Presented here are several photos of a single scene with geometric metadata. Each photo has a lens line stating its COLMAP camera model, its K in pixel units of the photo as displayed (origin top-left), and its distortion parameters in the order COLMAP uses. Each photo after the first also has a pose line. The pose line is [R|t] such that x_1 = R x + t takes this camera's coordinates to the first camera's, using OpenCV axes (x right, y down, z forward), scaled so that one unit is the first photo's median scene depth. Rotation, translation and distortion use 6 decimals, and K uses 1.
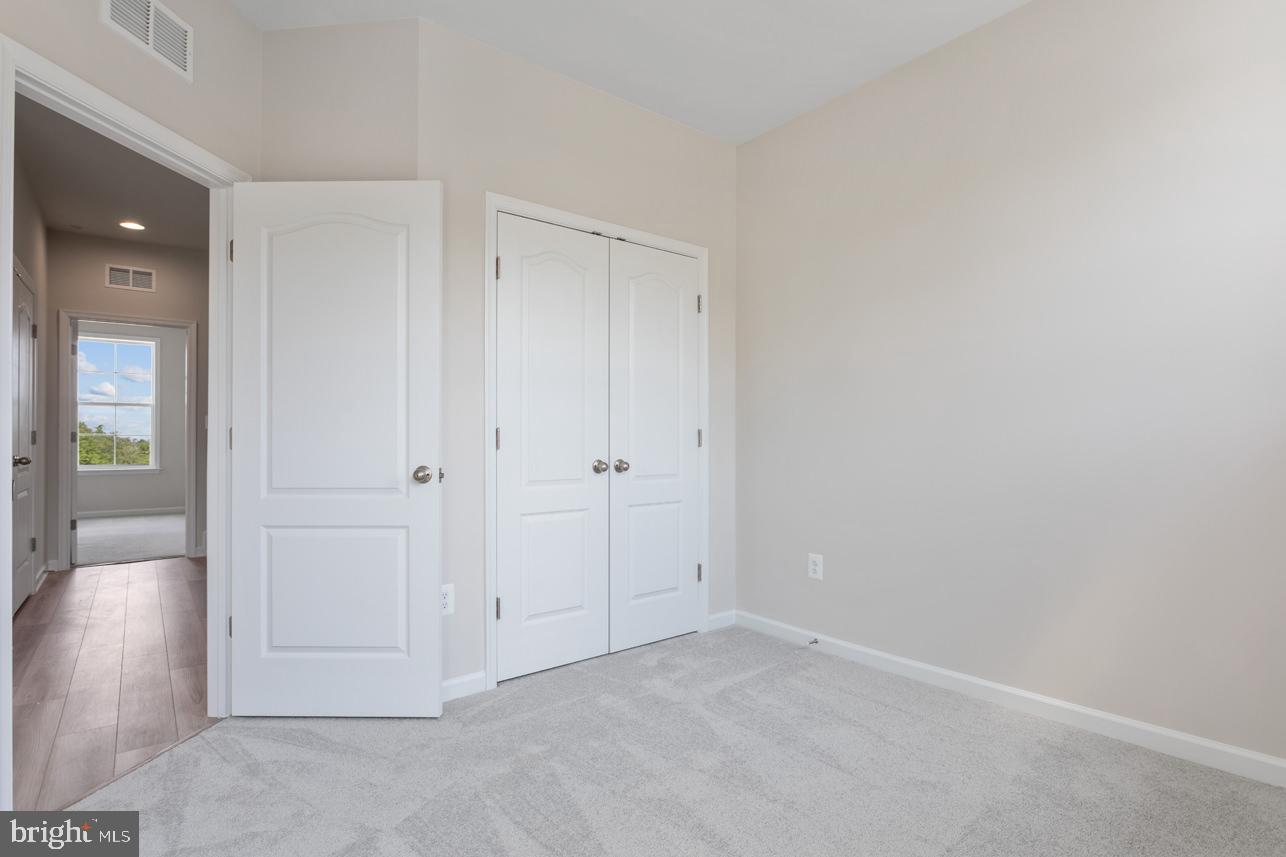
lens RADIAL K [[648.1, 0, 643.0], [0, 648.1, 428.5], [0, 0, 1]] dist [-0.001249, -0.000403]
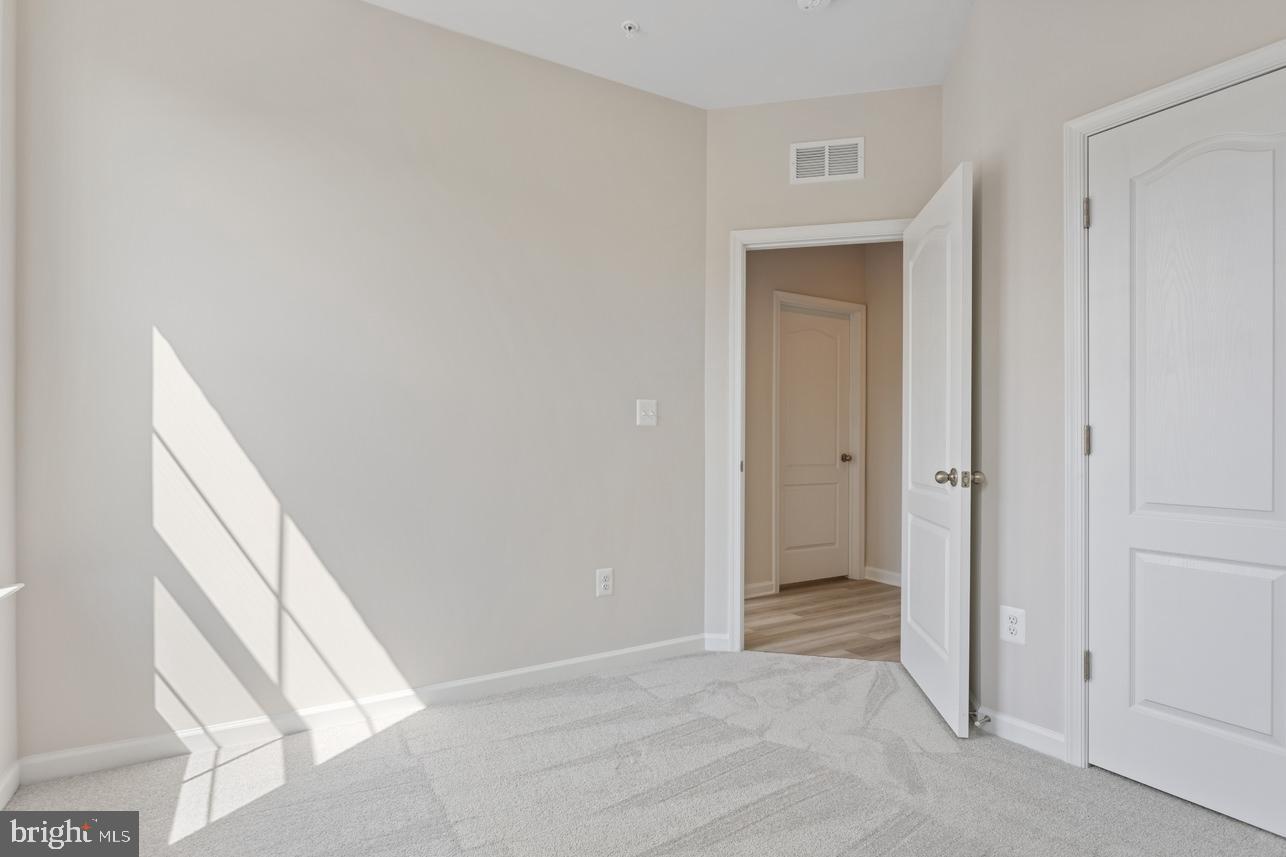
lens RADIAL K [[673.5, 0, 668.5], [0, 673.5, 438.4], [0, 0, 1]] dist [0.034367, 0.000100]
pose [[-0.102530, -0.006352, -0.994710, 0.719351], [0.011928, 0.999900, -0.007615, 0.016577], [0.994658, -0.012646, -0.102444, 0.696503]]
